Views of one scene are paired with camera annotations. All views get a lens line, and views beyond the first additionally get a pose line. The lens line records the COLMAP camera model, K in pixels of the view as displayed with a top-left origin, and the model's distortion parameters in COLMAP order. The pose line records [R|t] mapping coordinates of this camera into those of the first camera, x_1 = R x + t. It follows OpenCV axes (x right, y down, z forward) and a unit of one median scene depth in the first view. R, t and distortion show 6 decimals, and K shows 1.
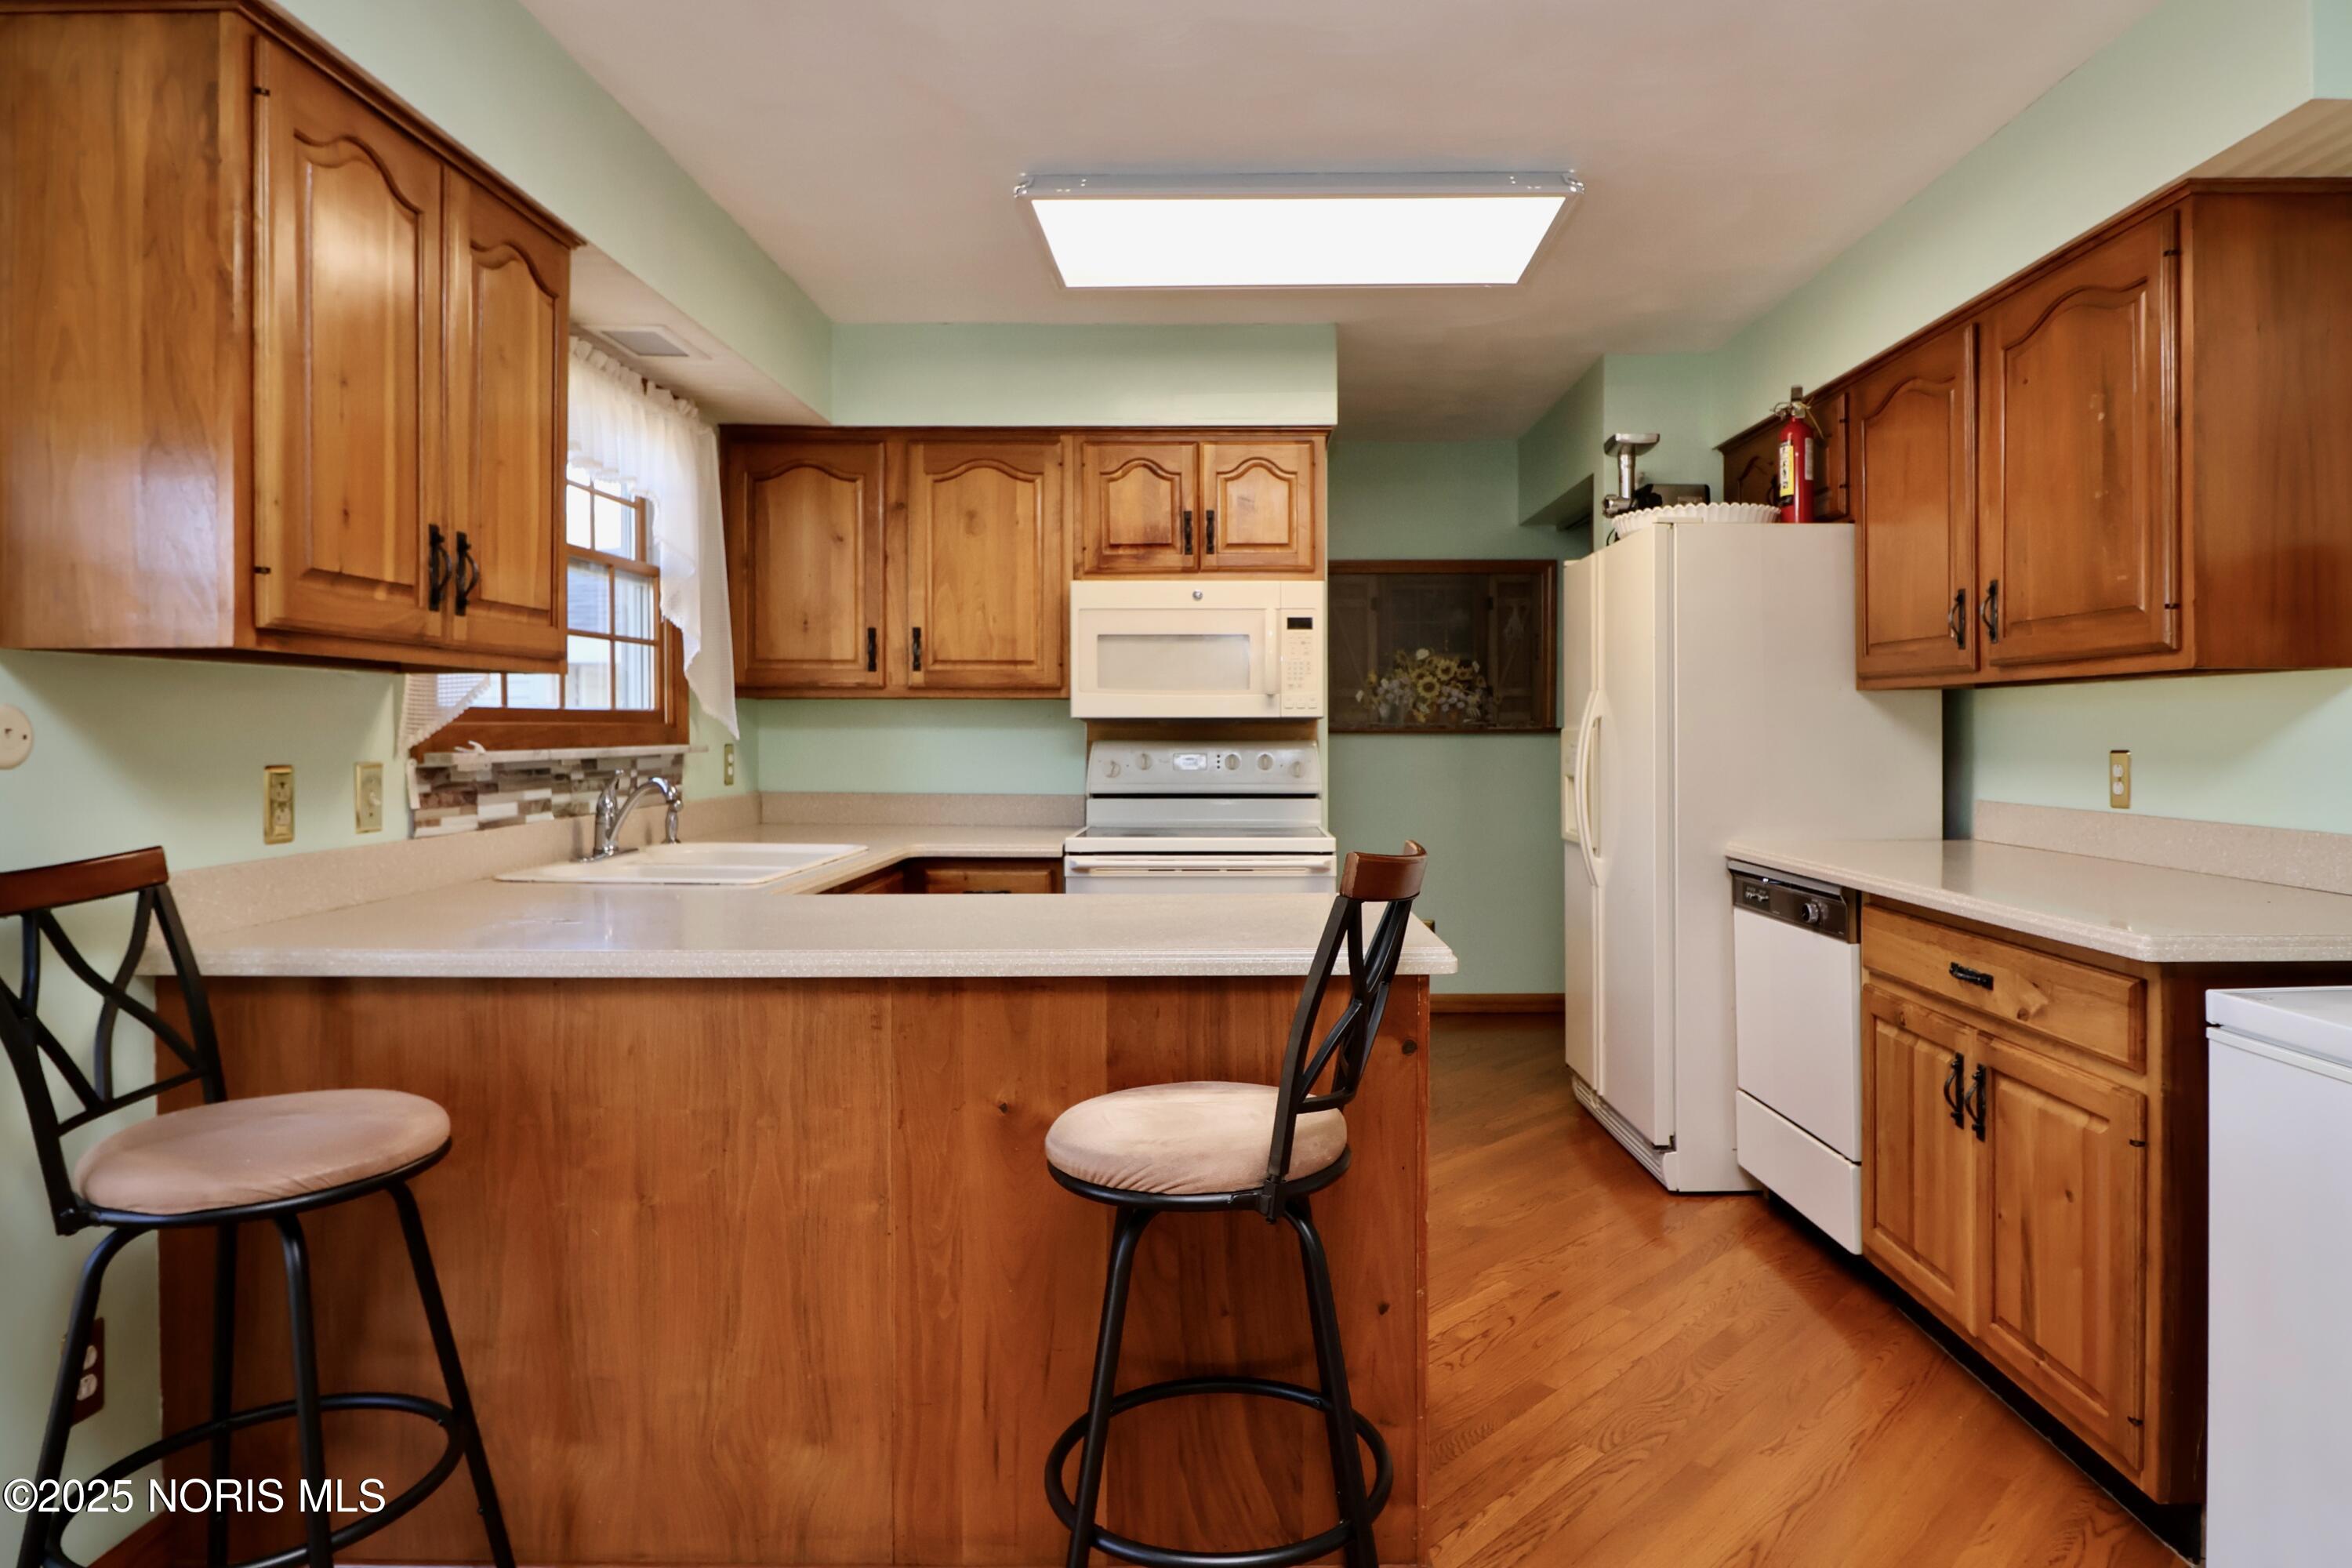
lens RADIAL K [[1306.7, 0, 1206.4], [0, 1306.7, 722.4], [0, 0, 1]] dist [0.000188, -0.022121]
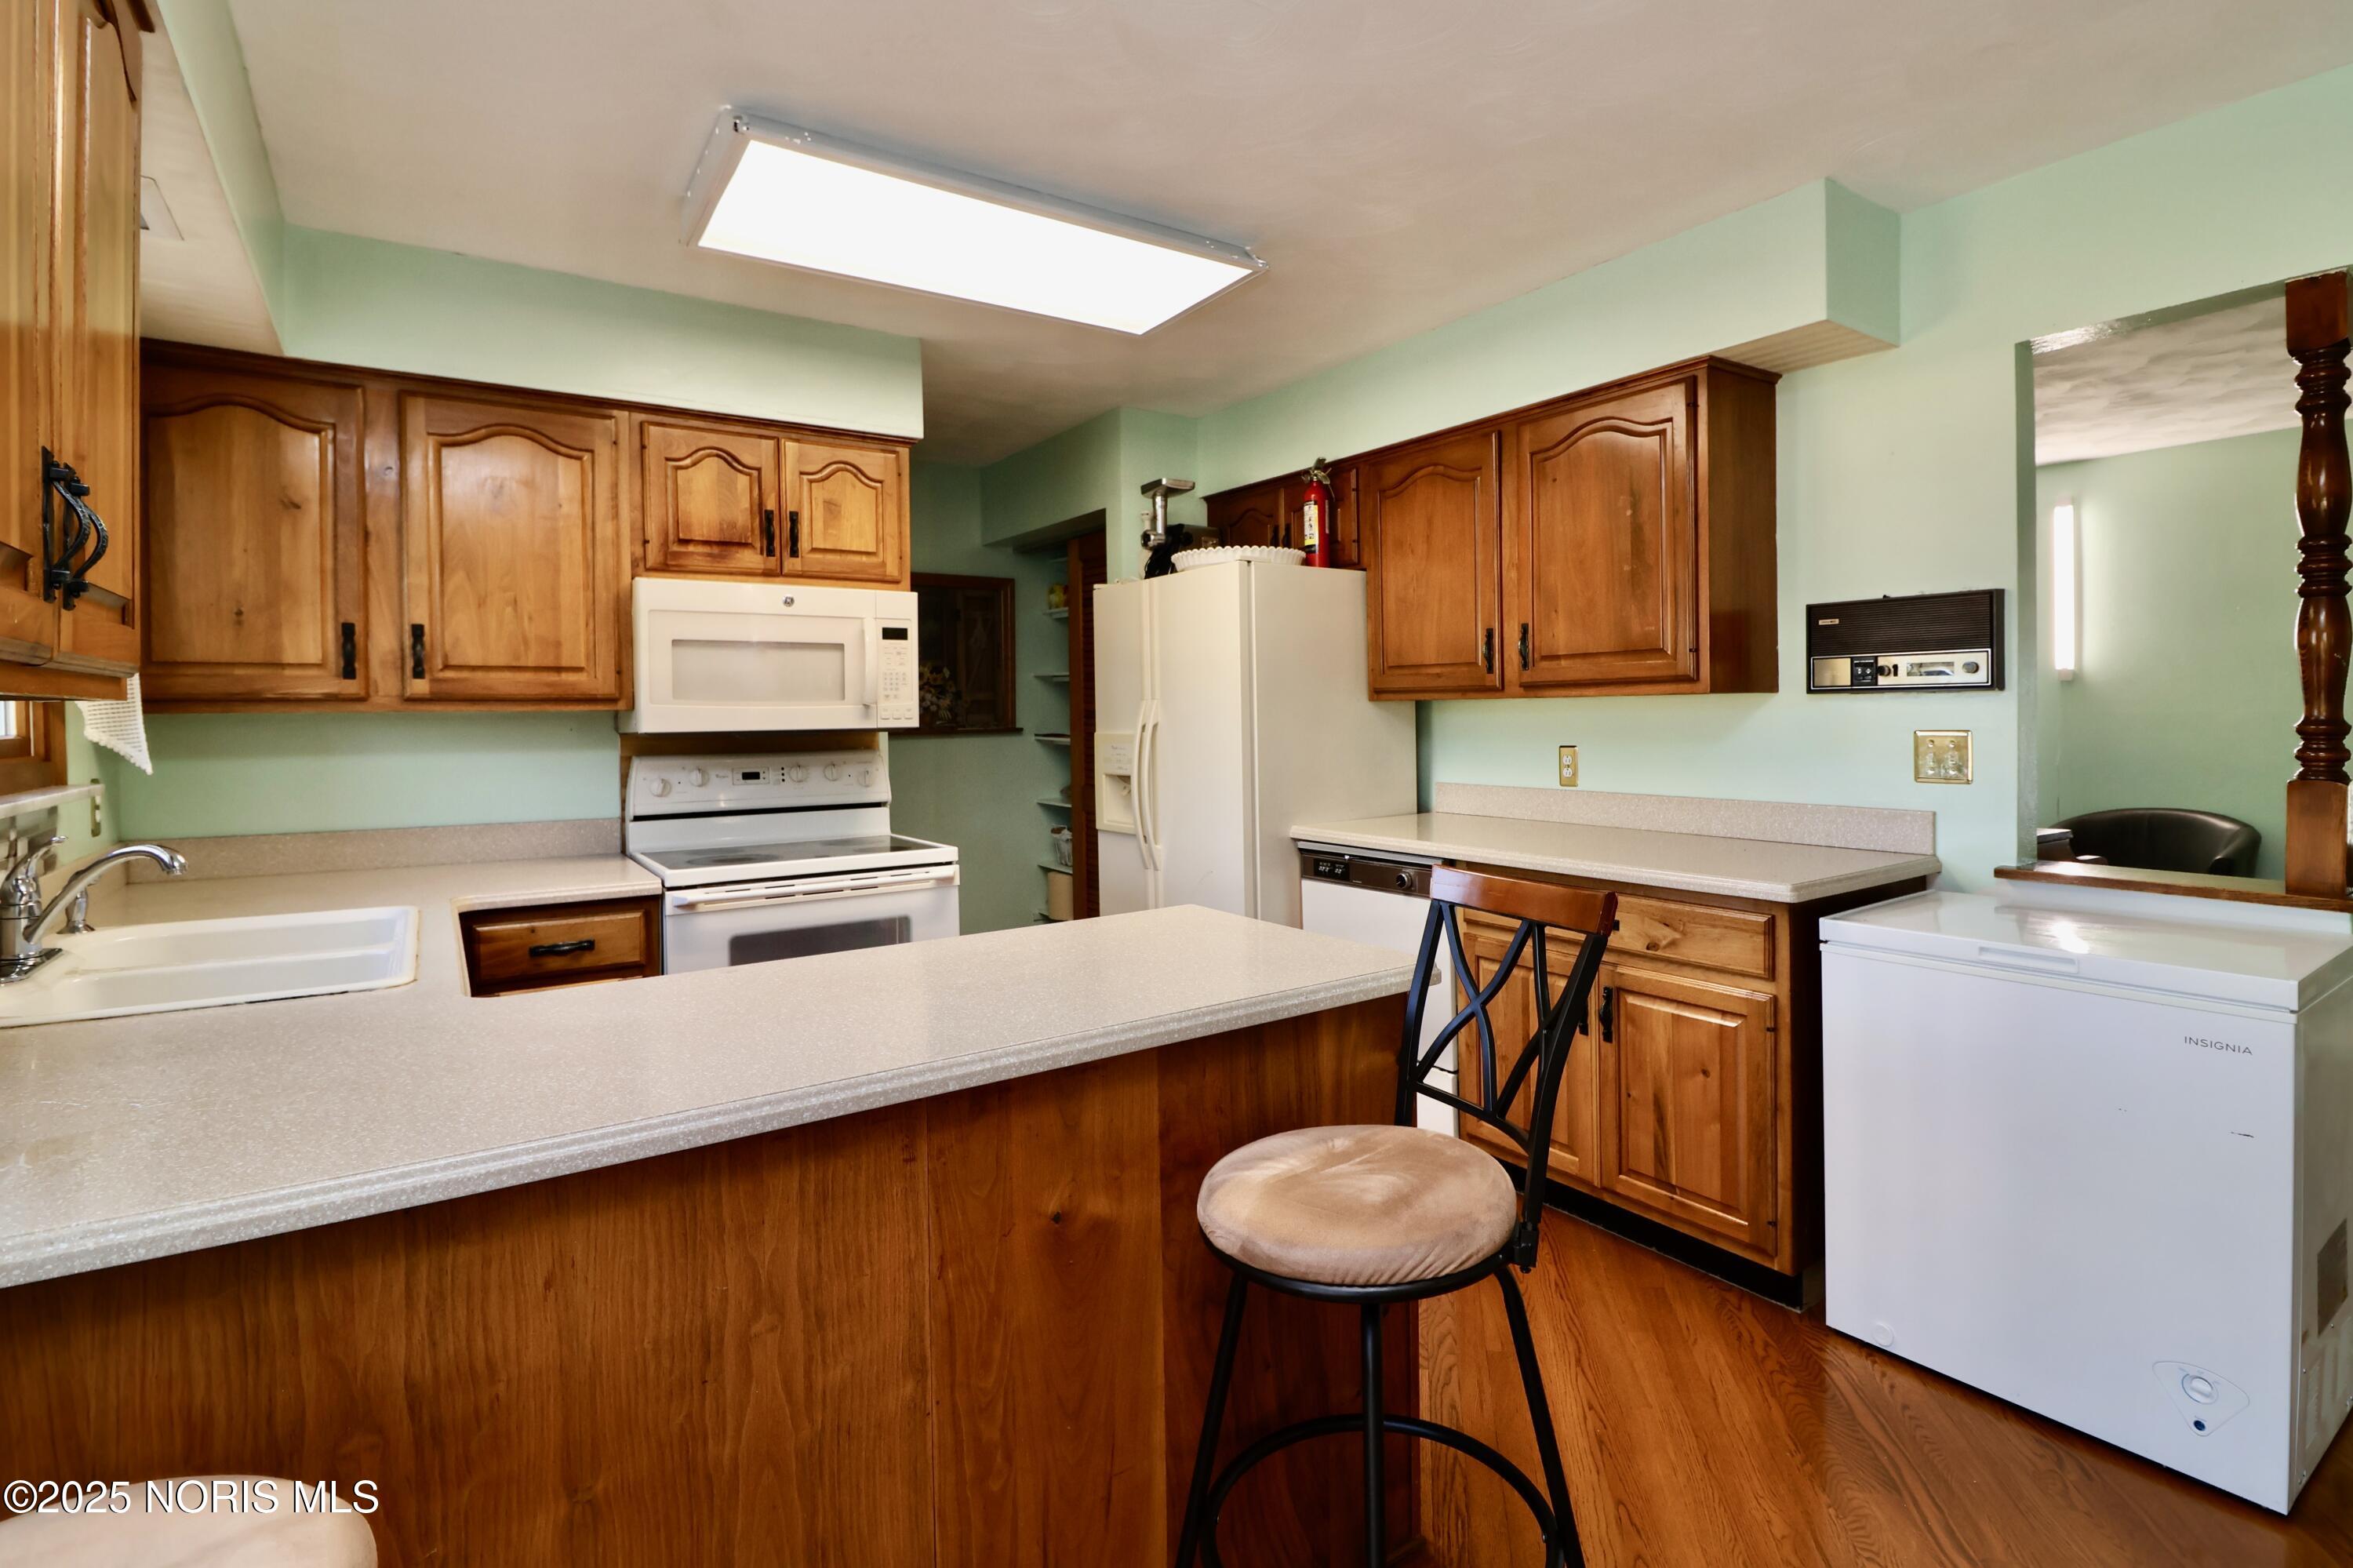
lens RADIAL K [[1125.7, 0, 1182.5], [0, 1125.7, 715.0], [0, 0, 1]] dist [-0.000248, -0.017216]
pose [[0.813654, -0.012970, 0.581205, -0.256358], [0.010105, 0.999916, 0.008168, -0.019140], [-0.581262, -0.000773, 0.813716, 0.178492]]
